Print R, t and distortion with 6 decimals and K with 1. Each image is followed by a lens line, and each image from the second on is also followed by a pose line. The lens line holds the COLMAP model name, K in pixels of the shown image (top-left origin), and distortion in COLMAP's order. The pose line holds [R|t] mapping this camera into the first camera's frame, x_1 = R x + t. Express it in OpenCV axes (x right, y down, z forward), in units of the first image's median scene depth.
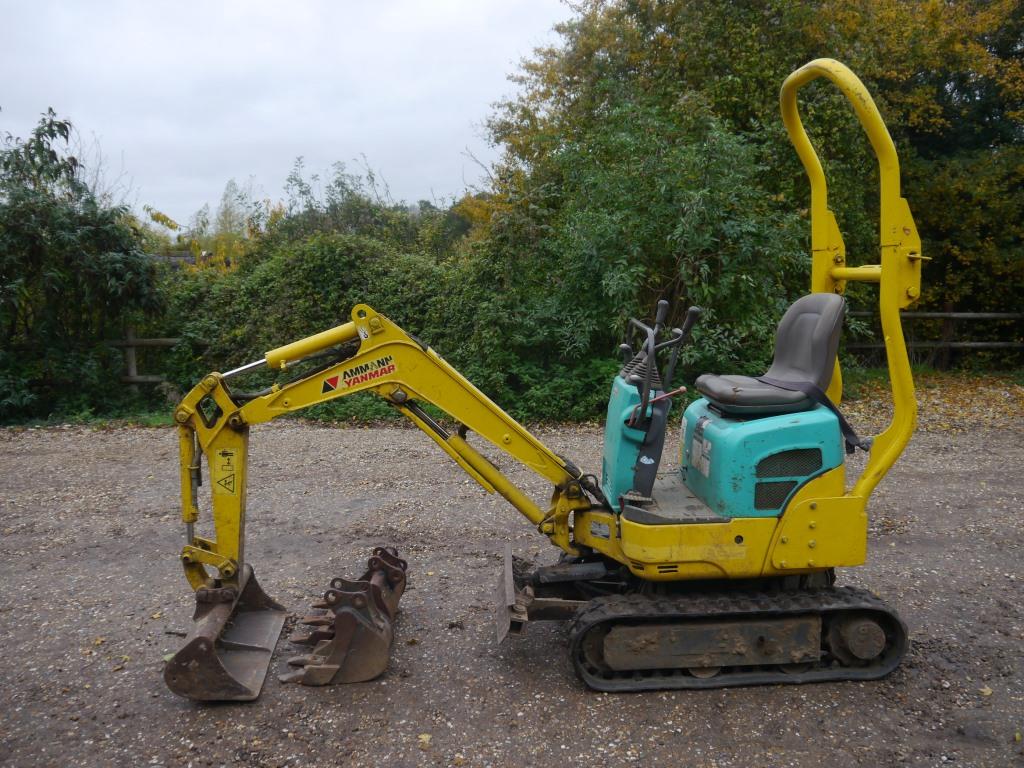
lens RADIAL K [[868.0, 0, 509.4], [0, 868.0, 374.5], [0, 0, 1]] dist [-0.033504, -0.006860]
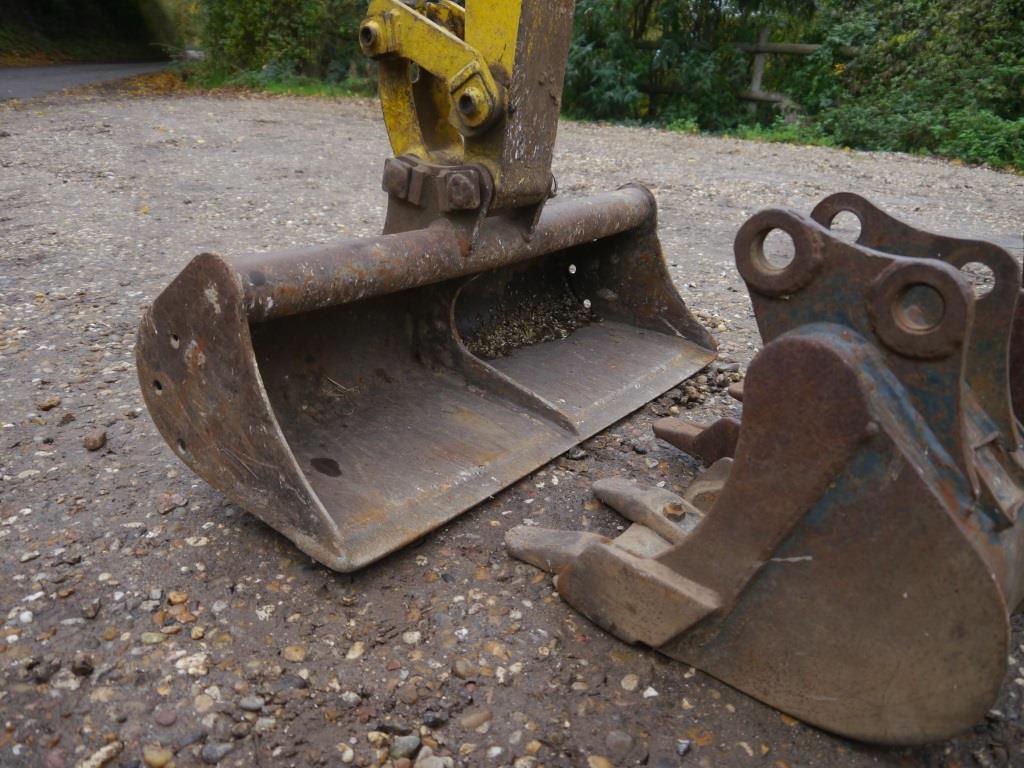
lens RADIAL K [[868.0, 0, 509.8], [0, 868.0, 380.3], [0, 0, 1]] dist [-0.033504, -0.006860]
pose [[0.731453, 0.312570, -0.606033, -0.037354], [-0.169424, 0.944189, 0.282492, 0.071008], [0.660509, -0.103954, 0.743587, 0.243365]]
